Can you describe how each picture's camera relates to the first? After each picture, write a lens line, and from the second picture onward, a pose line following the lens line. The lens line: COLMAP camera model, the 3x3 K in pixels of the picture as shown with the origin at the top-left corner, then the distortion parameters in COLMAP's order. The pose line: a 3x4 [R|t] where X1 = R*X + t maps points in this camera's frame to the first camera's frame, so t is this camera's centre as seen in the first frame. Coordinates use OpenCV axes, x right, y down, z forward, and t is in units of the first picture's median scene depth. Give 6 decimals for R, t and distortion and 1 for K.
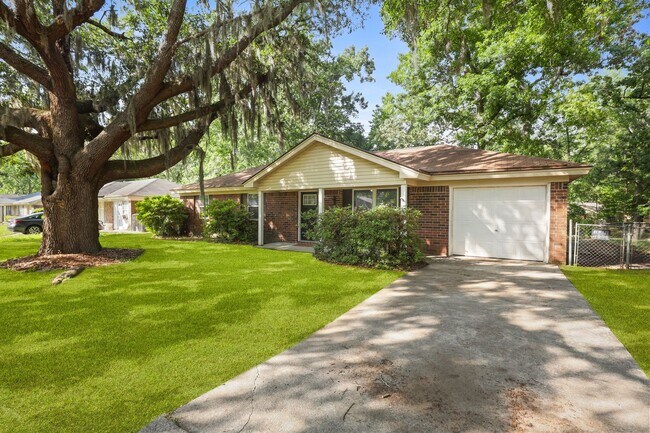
lens RADIAL K [[298.8, 0, 325.0], [0, 298.8, 216.5], [0, 0, 1]] dist [-0.031729, 0.000668]
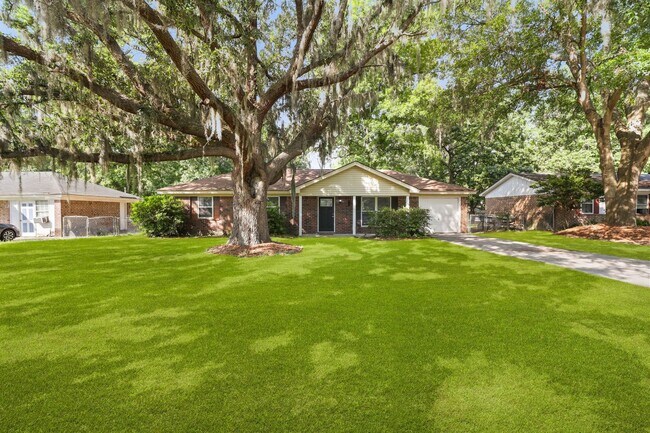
lens RADIAL K [[298.8, 0, 325.0], [0, 298.8, 216.5], [0, 0, 1]] dist [-0.031729, 0.000668]
pose [[0.811111, -0.010120, 0.584805, -1.087971], [0.018412, 0.999797, -0.008236, 0.025043], [-0.584603, 0.017448, 0.811132, -0.179566]]
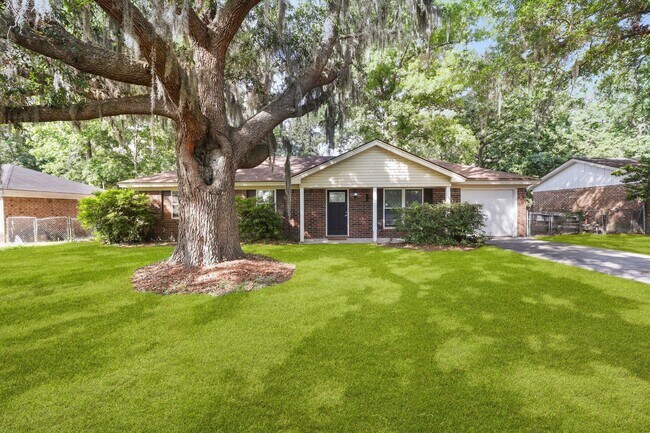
lens RADIAL K [[298.8, 0, 325.0], [0, 298.8, 216.5], [0, 0, 1]] dist [-0.031729, 0.000668]
pose [[0.837794, -0.016484, 0.545738, -0.830589], [0.023227, 0.999715, -0.005460, 0.021468], [-0.545492, 0.017250, 0.837938, 0.149910]]
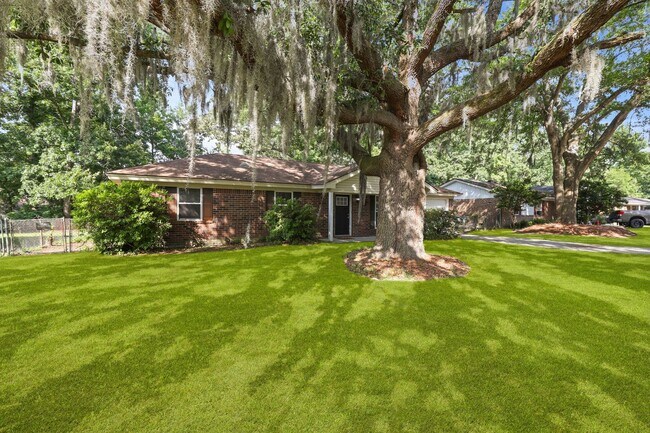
lens RADIAL K [[298.8, 0, 325.0], [0, 298.8, 216.5], [0, 0, 1]] dist [-0.031729, 0.000668]
pose [[0.448577, -0.009106, 0.893698, -1.421280], [0.019115, 0.999817, 0.000592, 0.003111], [-0.893540, 0.016818, 0.448669, 0.636153]]
